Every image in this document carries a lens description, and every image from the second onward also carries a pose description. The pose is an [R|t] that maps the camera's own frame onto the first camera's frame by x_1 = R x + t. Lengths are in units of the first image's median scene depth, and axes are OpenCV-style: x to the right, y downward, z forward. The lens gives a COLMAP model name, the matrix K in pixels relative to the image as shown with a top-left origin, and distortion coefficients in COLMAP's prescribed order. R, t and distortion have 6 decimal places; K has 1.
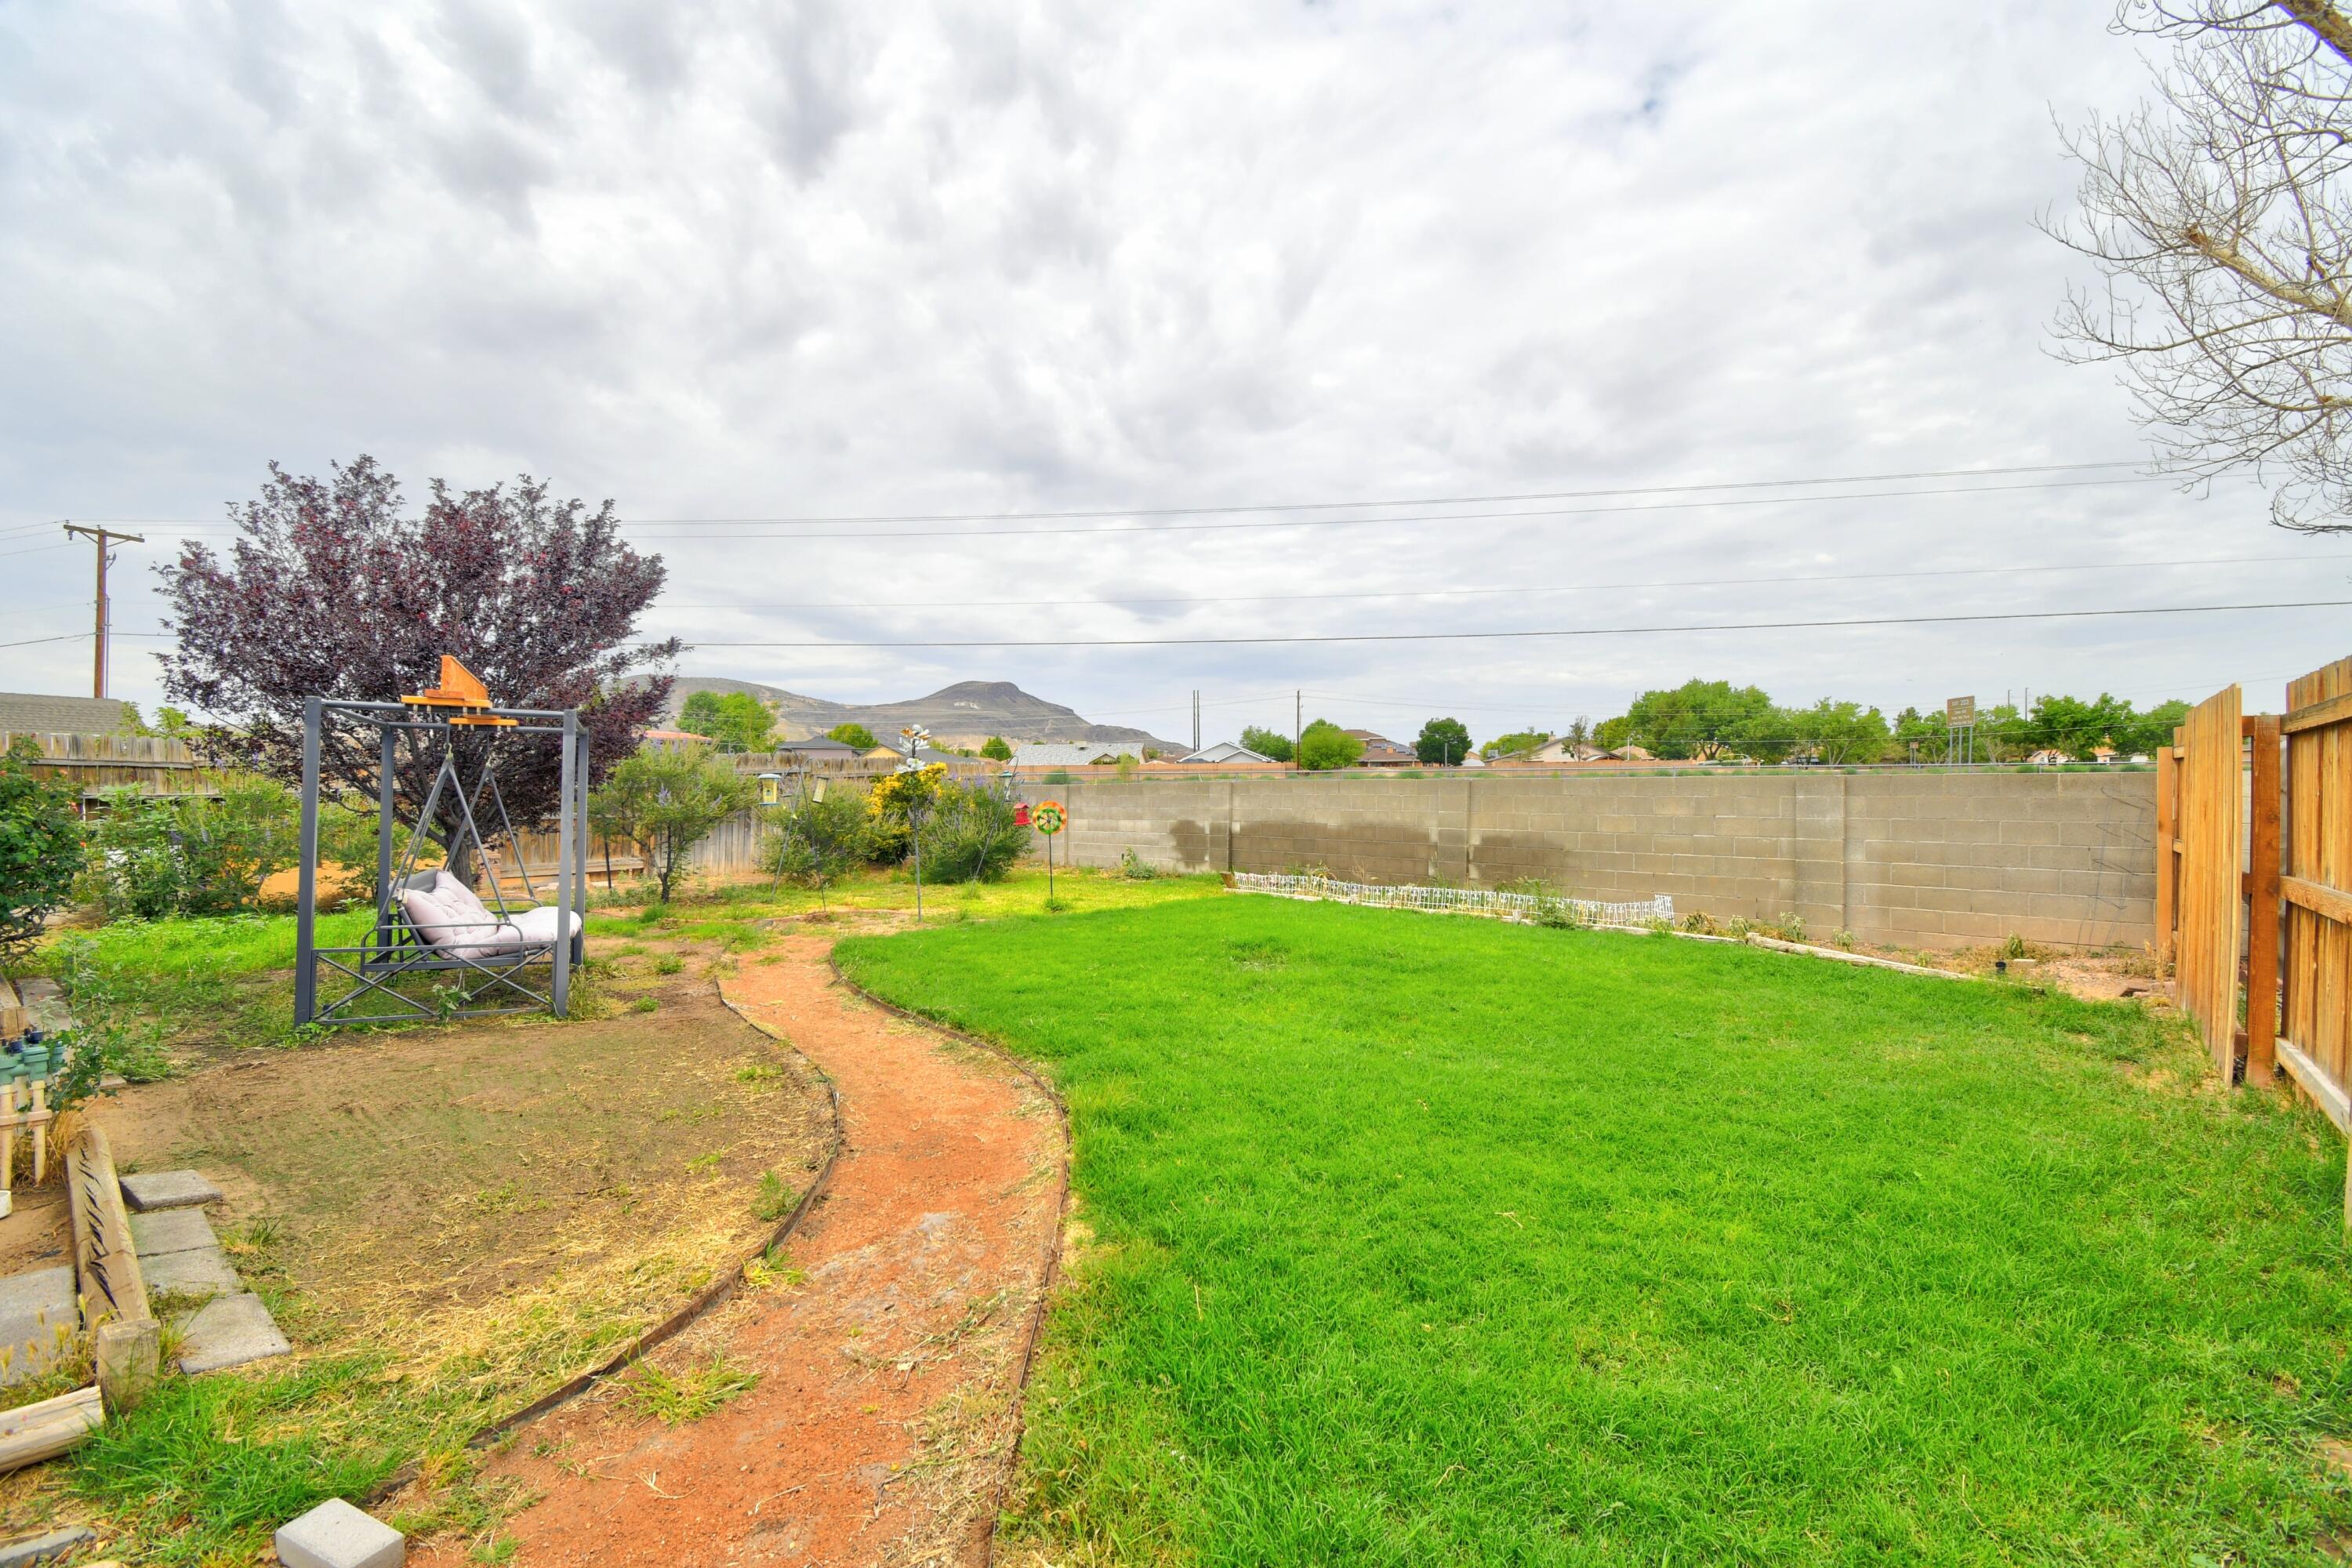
lens RADIAL K [[1051.7, 0, 1189.6], [0, 1051.7, 813.7], [0, 0, 1]] dist [-0.015236, -0.004161]
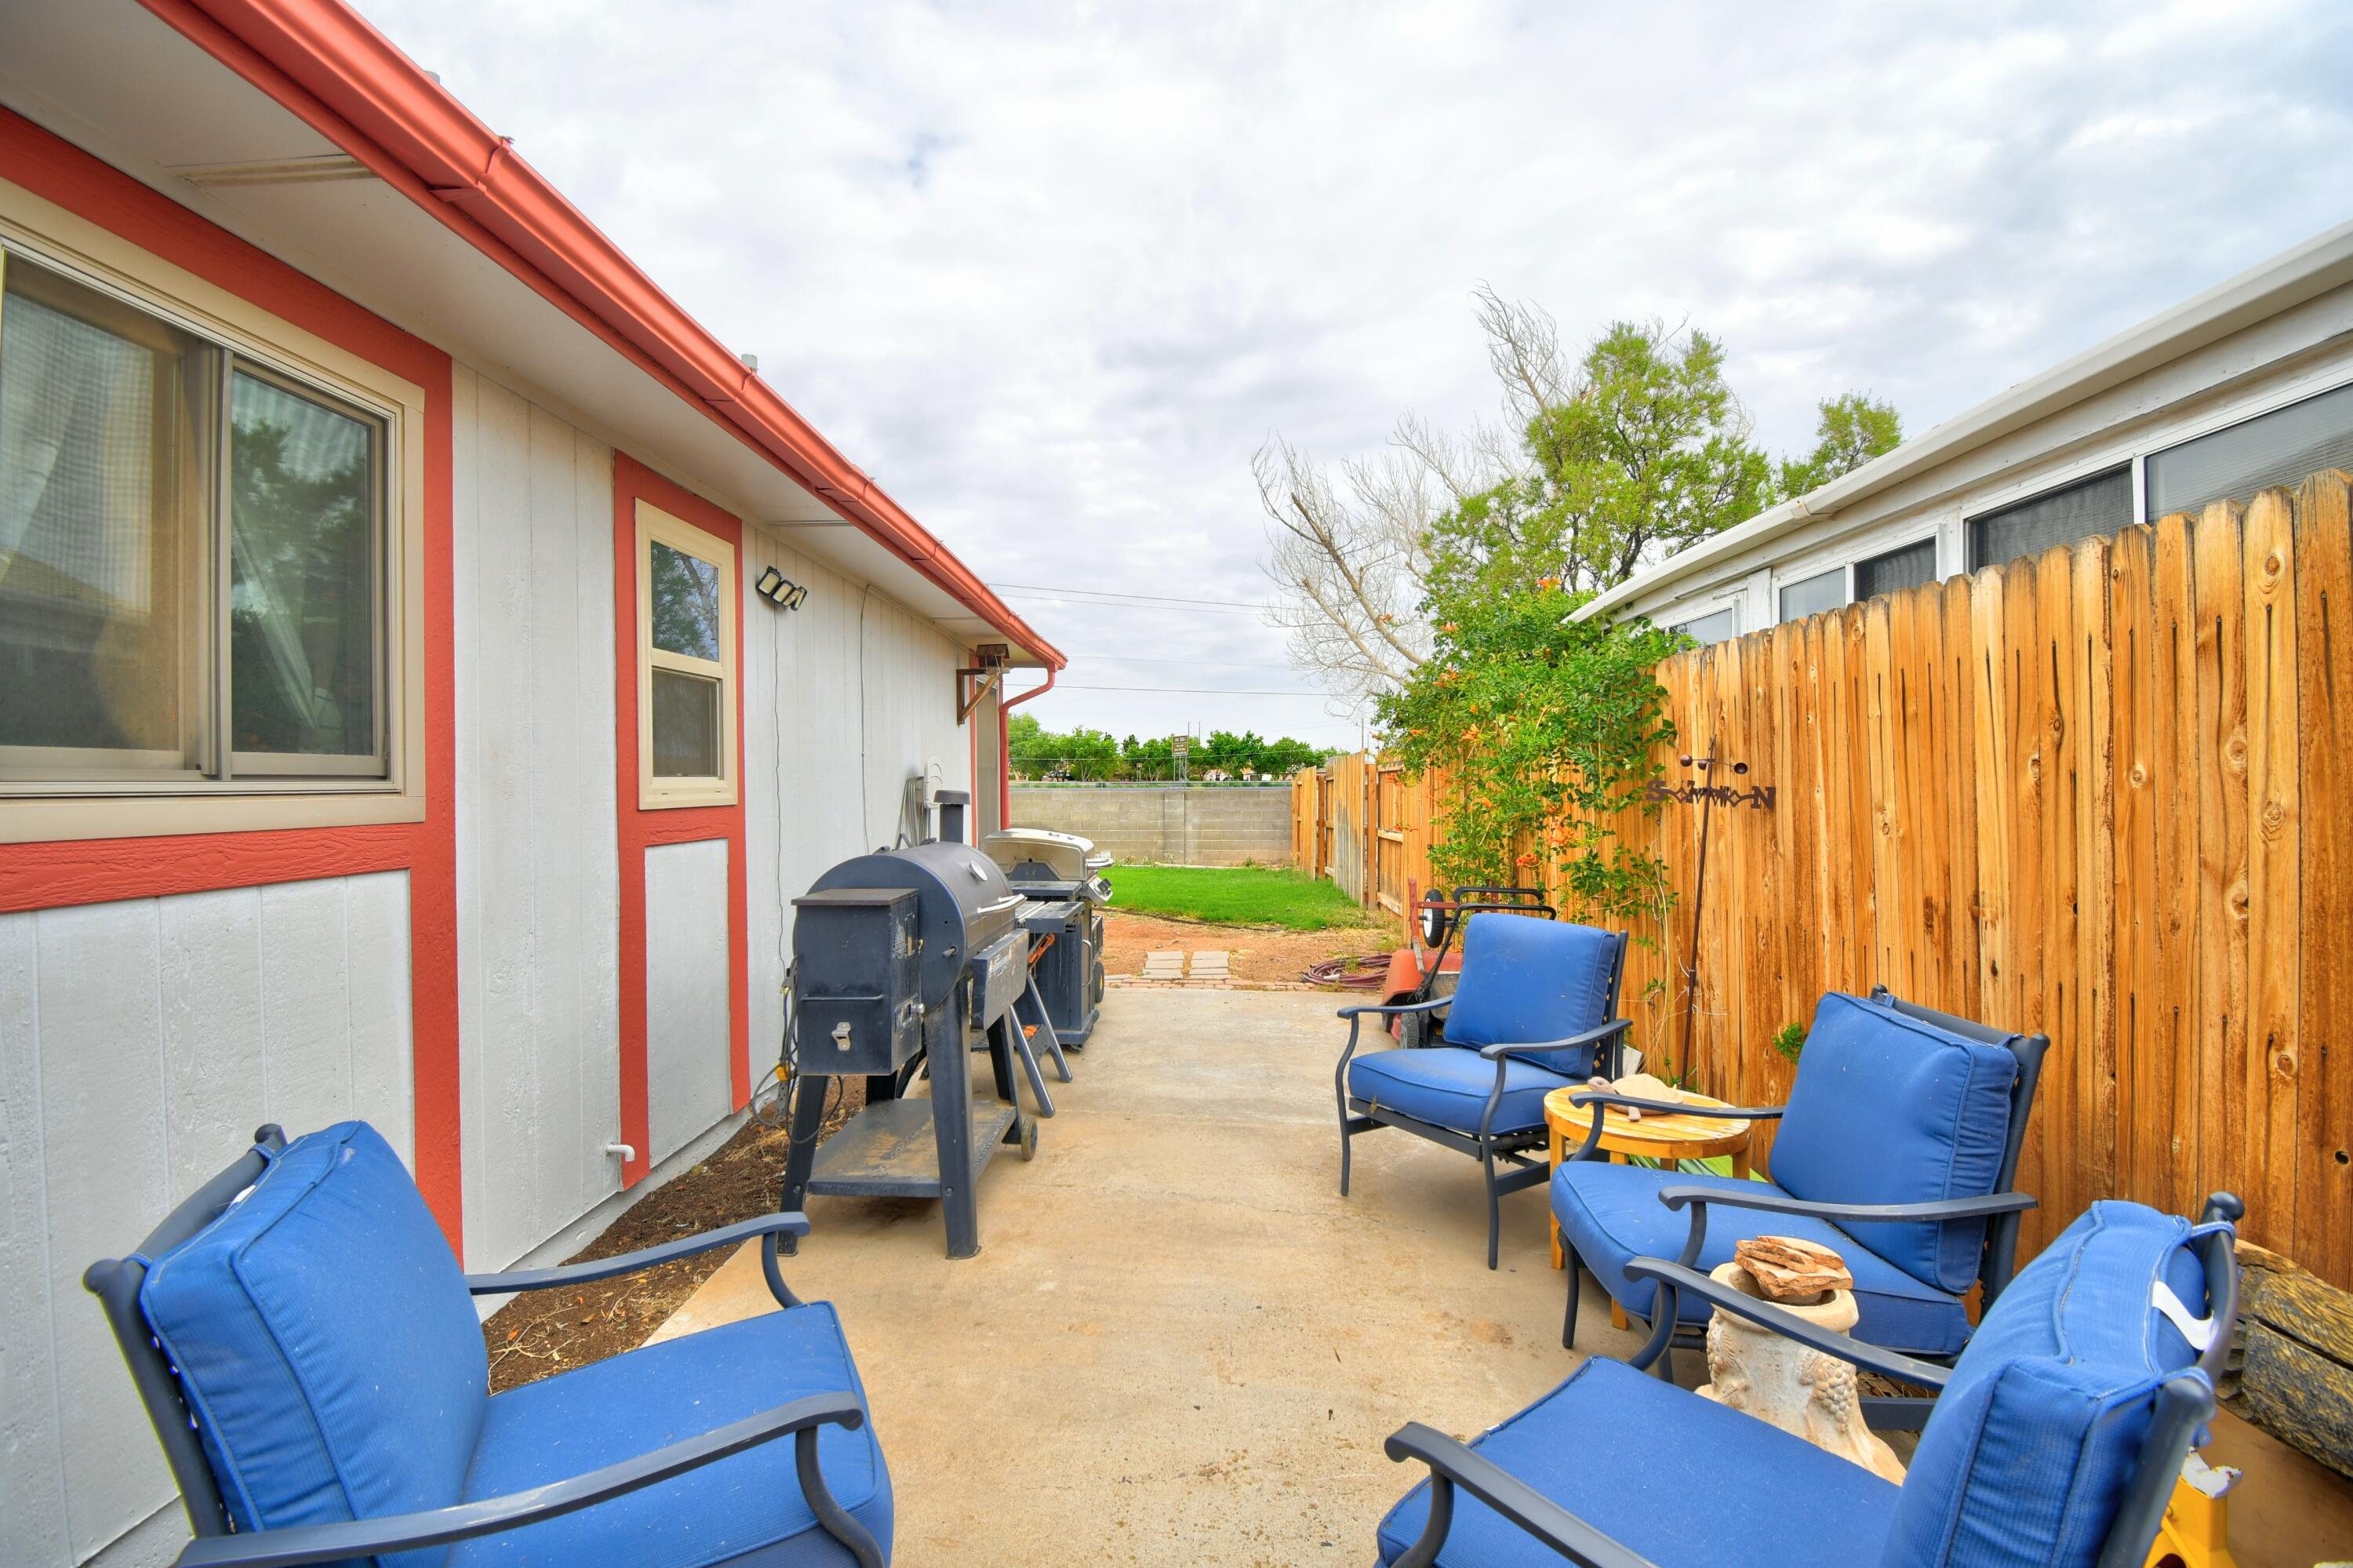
lens RADIAL K [[1052.2, 0, 1170.8], [0, 1052.2, 784.8], [0, 0, 1]] dist [-0.015236, -0.004161]
pose [[0.793378, 0.005606, 0.608704, -0.091094], [0.016788, 0.999376, -0.031085, 0.002323], [-0.608498, 0.034881, 0.792788, -0.090598]]
